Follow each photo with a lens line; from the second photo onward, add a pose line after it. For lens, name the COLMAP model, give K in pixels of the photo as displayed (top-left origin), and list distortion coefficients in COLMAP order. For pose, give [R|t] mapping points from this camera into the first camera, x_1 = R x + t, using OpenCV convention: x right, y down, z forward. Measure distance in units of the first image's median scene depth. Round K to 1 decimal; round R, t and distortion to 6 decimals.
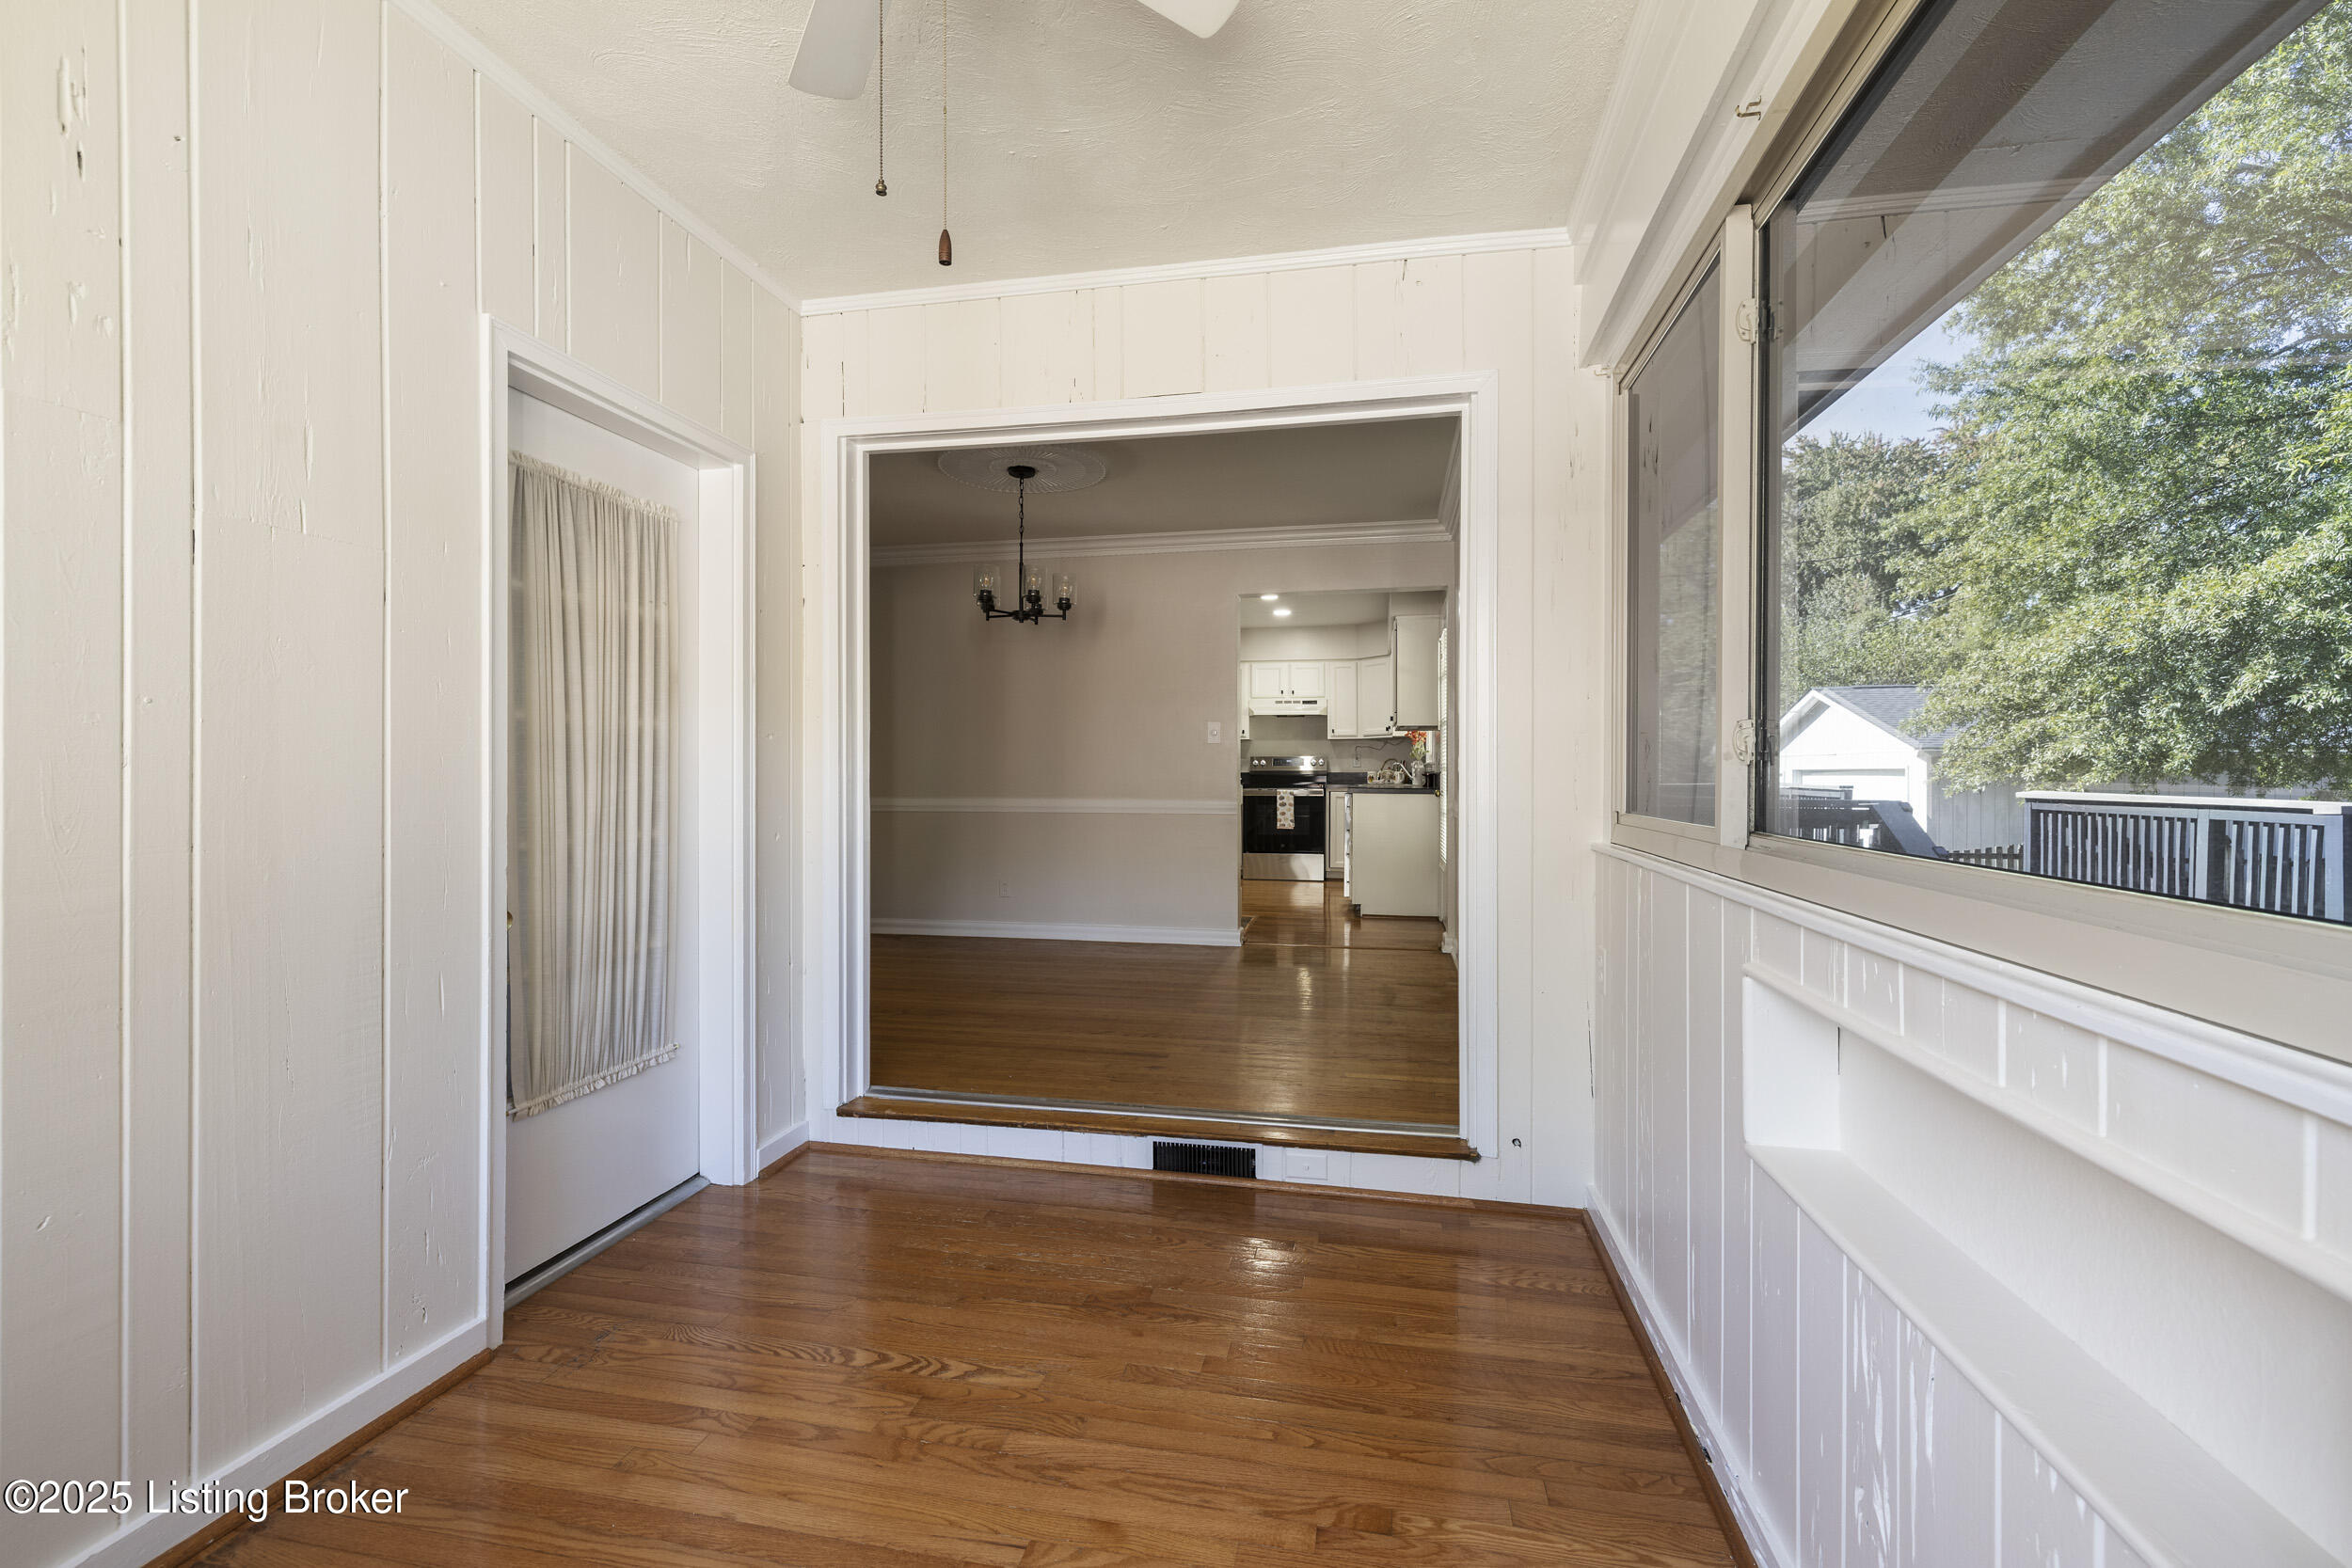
lens RADIAL K [[993.4, 0, 1168.5], [0, 993.4, 773.9], [0, 0, 1]] dist [0.000933, -0.000299]
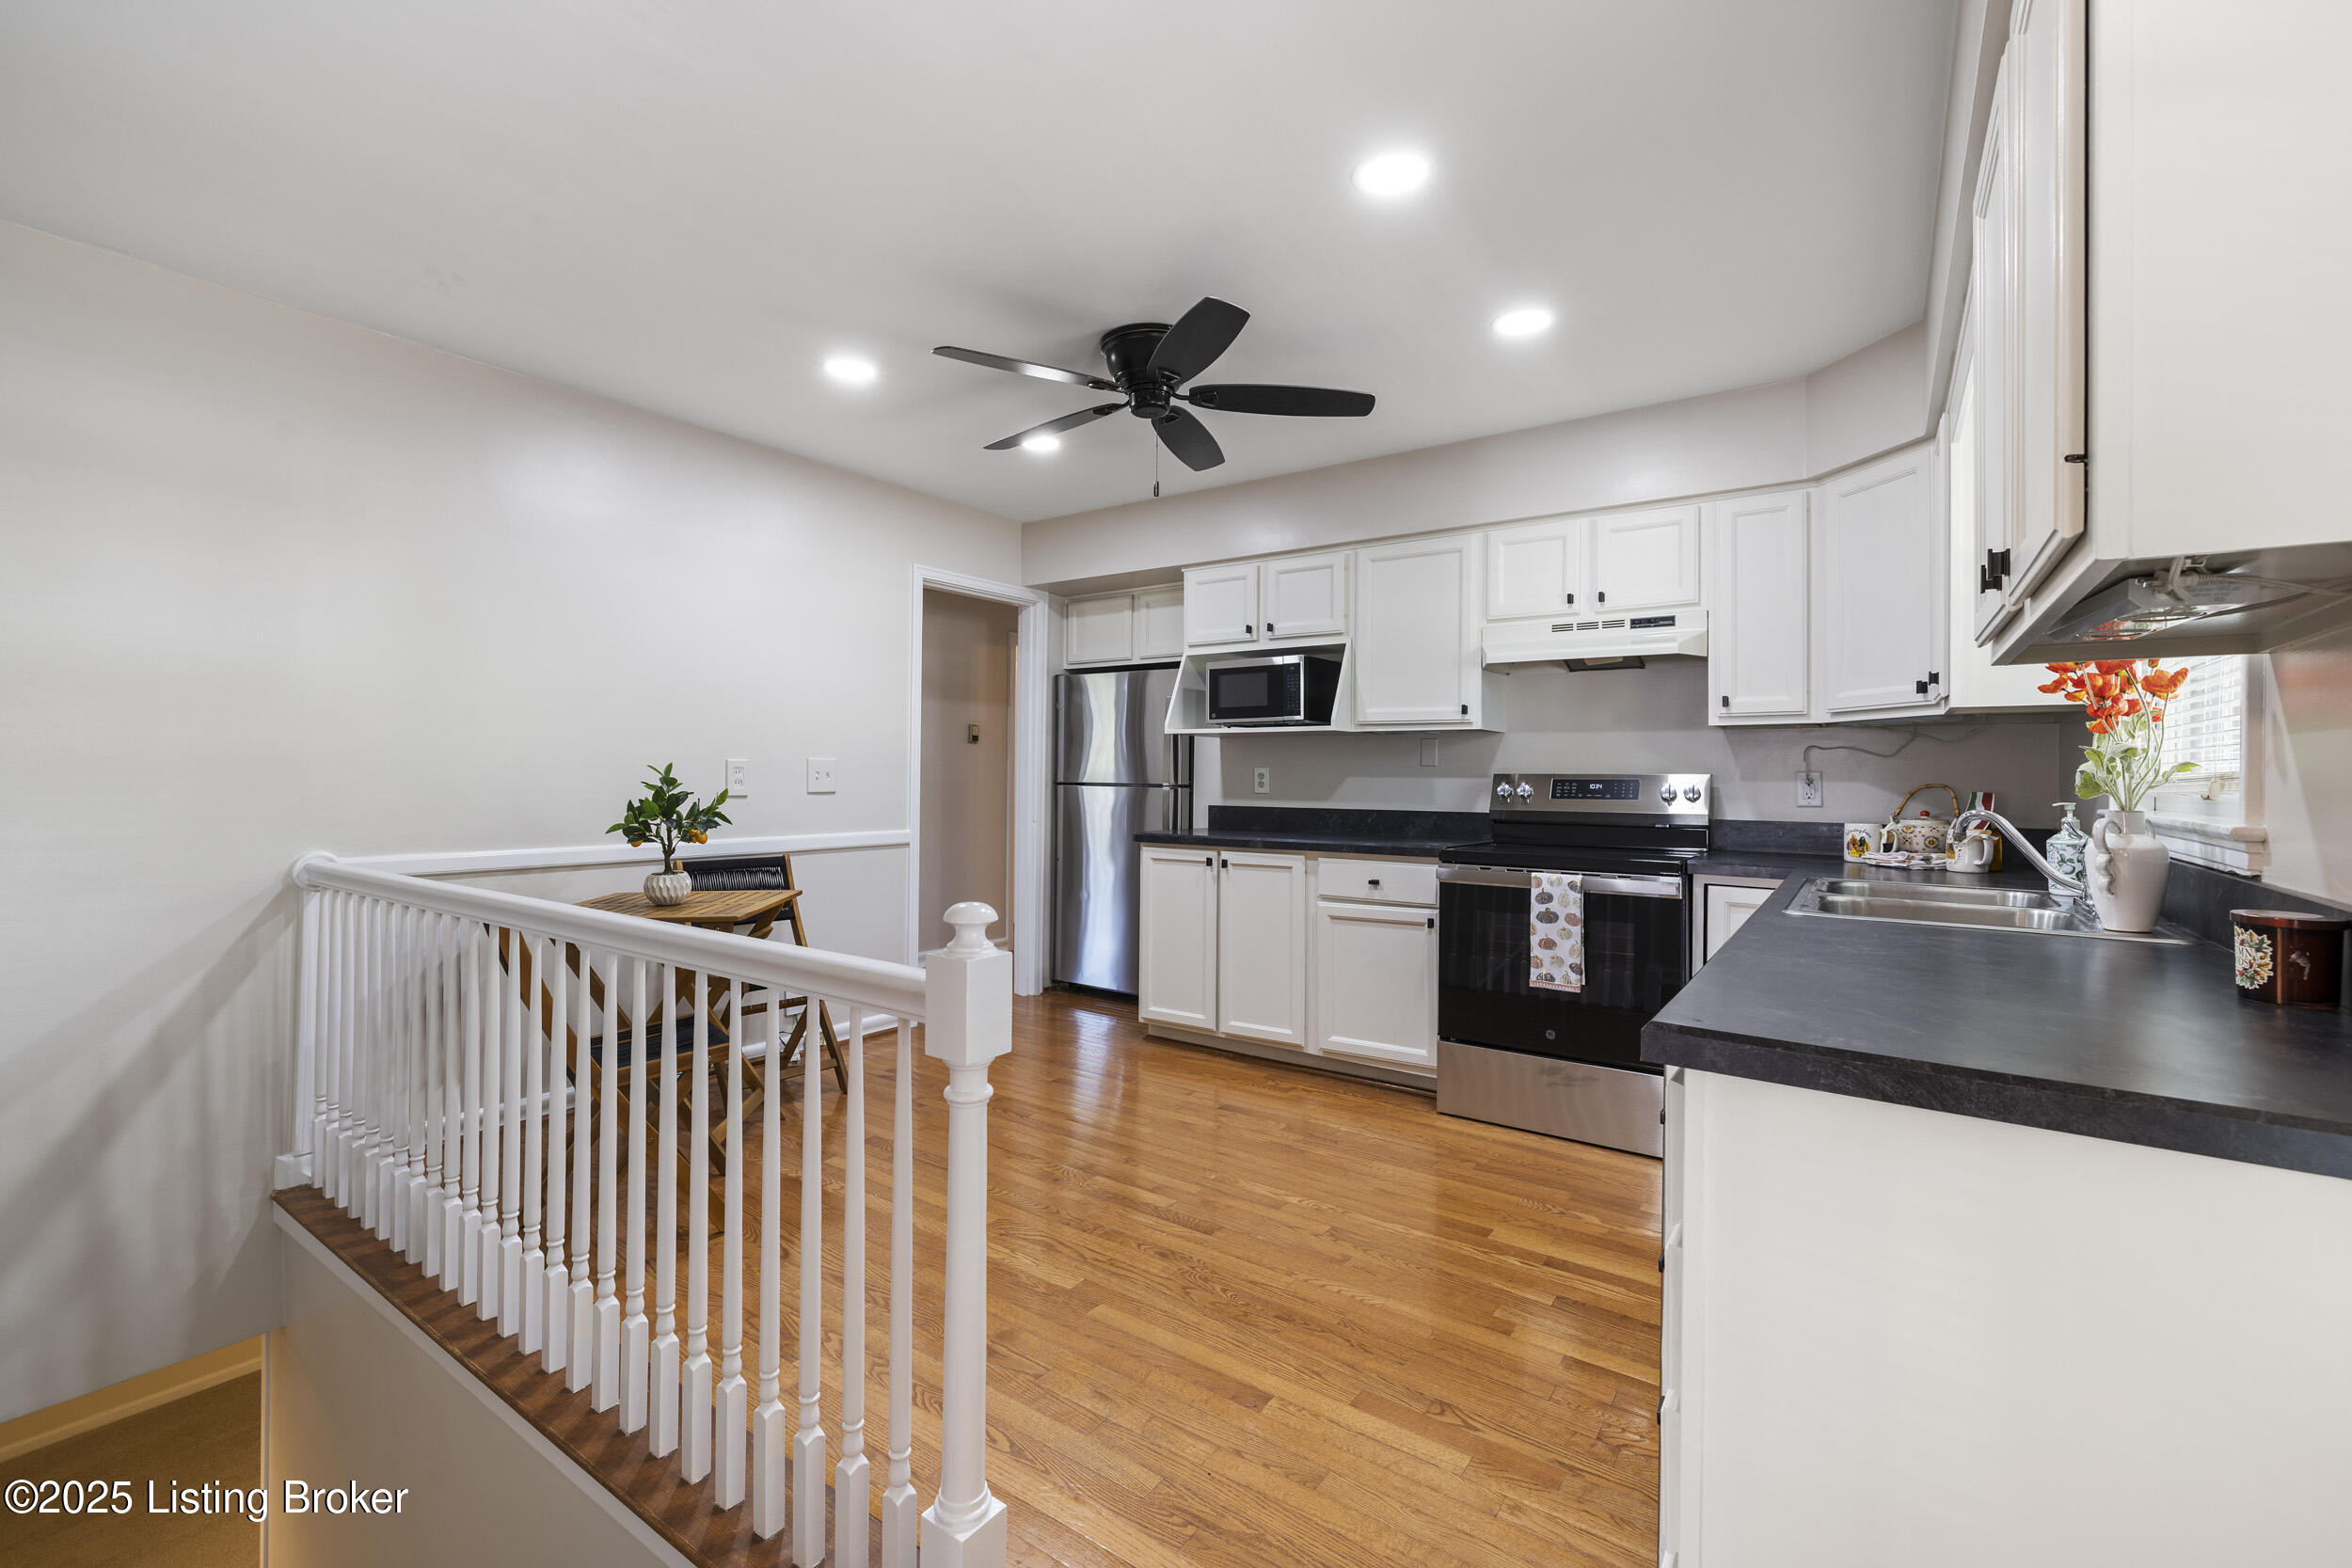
lens RADIAL K [[993.4, 0, 1178.3], [0, 993.4, 765.1], [0, 0, 1]] dist [0.000933, -0.000299]
pose [[0.919584, 0.006293, -0.392842, 0.128669], [-0.011309, 0.999881, -0.010455, -0.015647], [0.392730, 0.014056, 0.919546, 0.622480]]
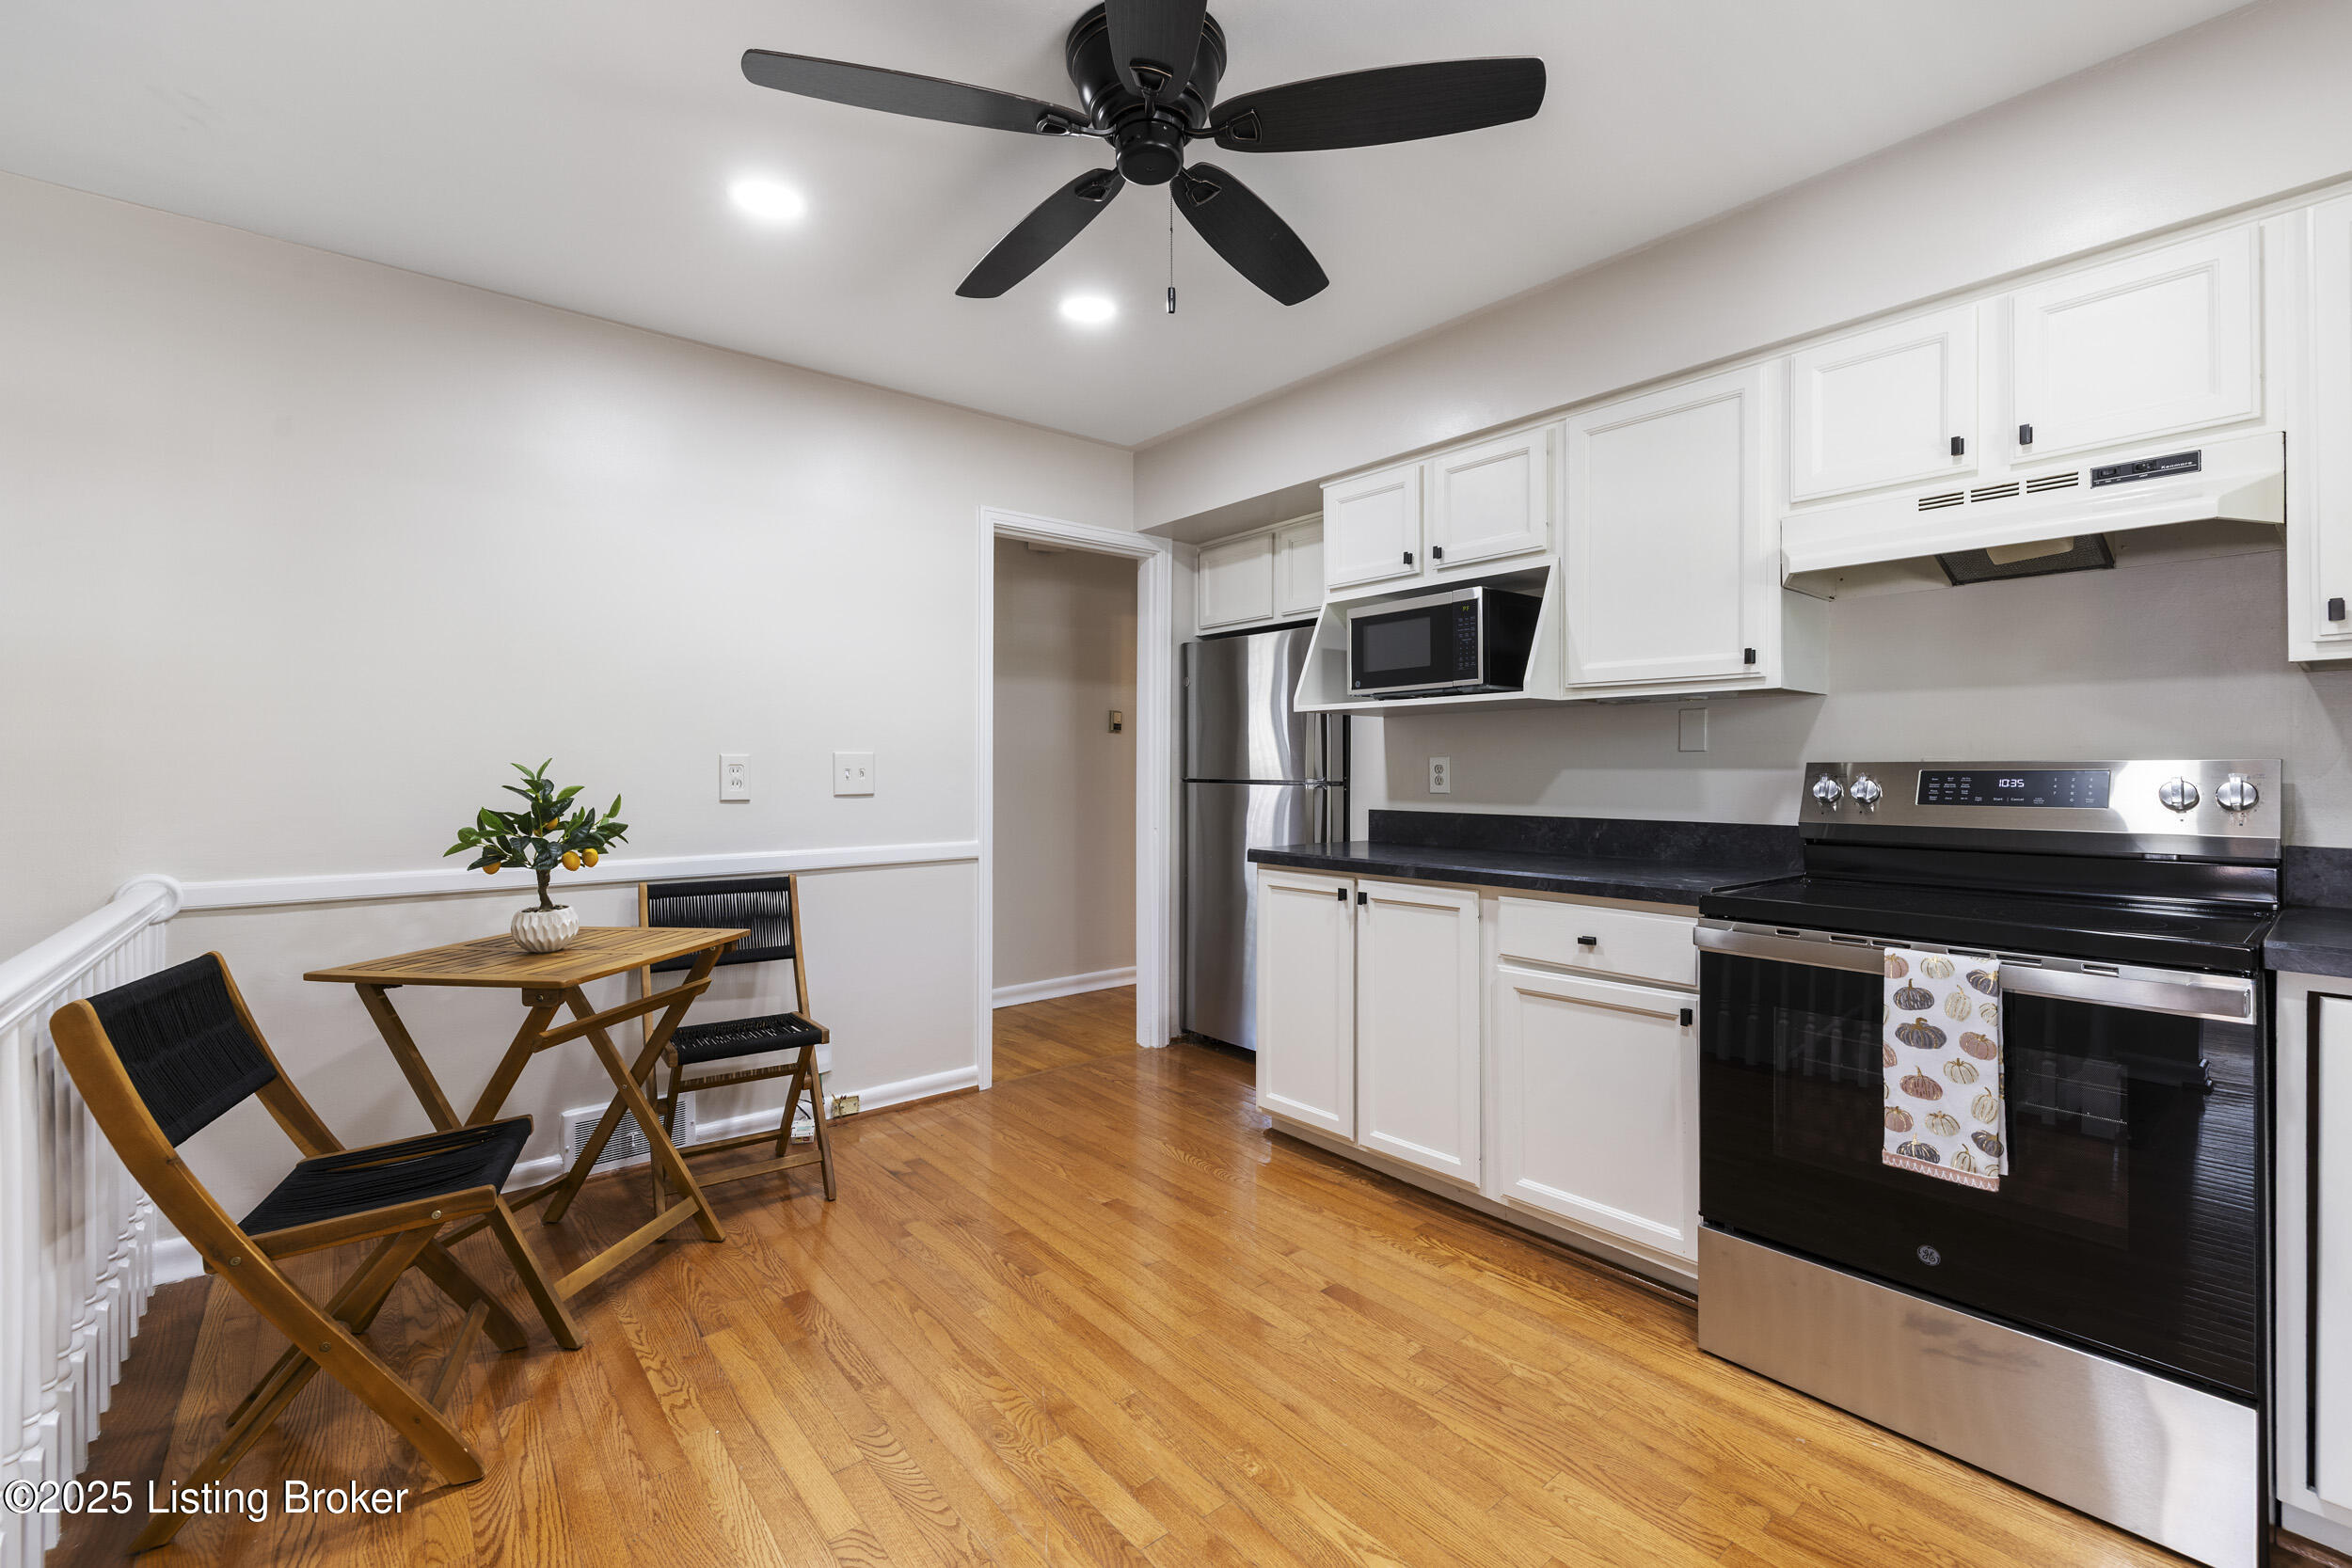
lens RADIAL K [[993.4, 0, 1180.1], [0, 993.4, 763.3], [0, 0, 1]] dist [0.000933, -0.000299]
pose [[0.786334, -0.000742, -0.617802, 0.117551], [-0.002387, 0.999988, -0.004240, -0.016239], [0.617797, 0.004809, 0.786323, 0.759825]]
